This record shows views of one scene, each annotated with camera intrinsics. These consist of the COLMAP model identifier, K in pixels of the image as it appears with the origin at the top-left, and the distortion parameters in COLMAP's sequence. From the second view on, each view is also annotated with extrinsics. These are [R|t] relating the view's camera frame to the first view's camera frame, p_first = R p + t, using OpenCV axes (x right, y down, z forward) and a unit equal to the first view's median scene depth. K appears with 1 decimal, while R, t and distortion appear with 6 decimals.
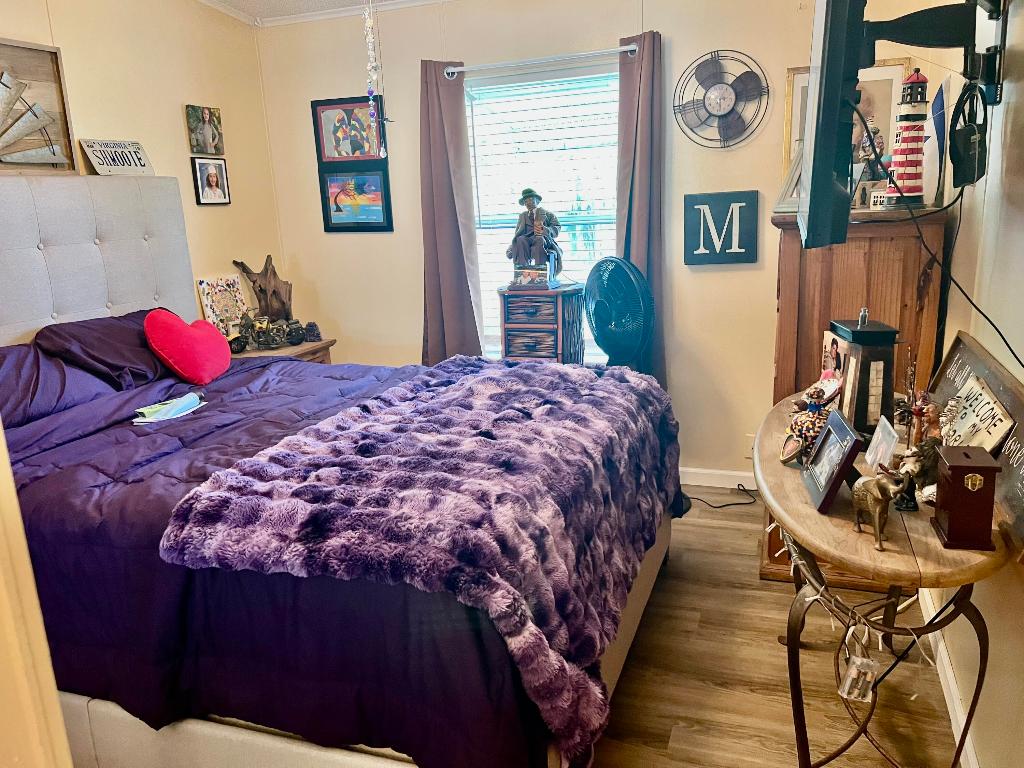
lens RADIAL K [[764.7, 0, 511.7], [0, 764.7, 394.5], [0, 0, 1]] dist [0.061622, -0.063026]
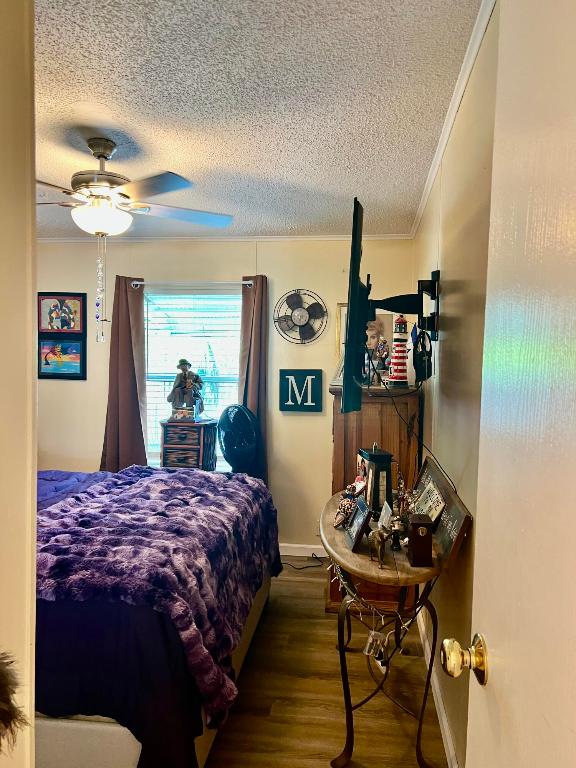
lens RADIAL K [[573.5, 0, 288.0], [0, 573.5, 384.0], [0, 0, 1]] dist [0.061622, -0.063026]
pose [[0.970361, 0.051715, 0.236062, -0.072421], [-0.004165, 0.980268, -0.197631, 0.021426], [-0.241624, 0.190790, 0.951429, -0.255999]]
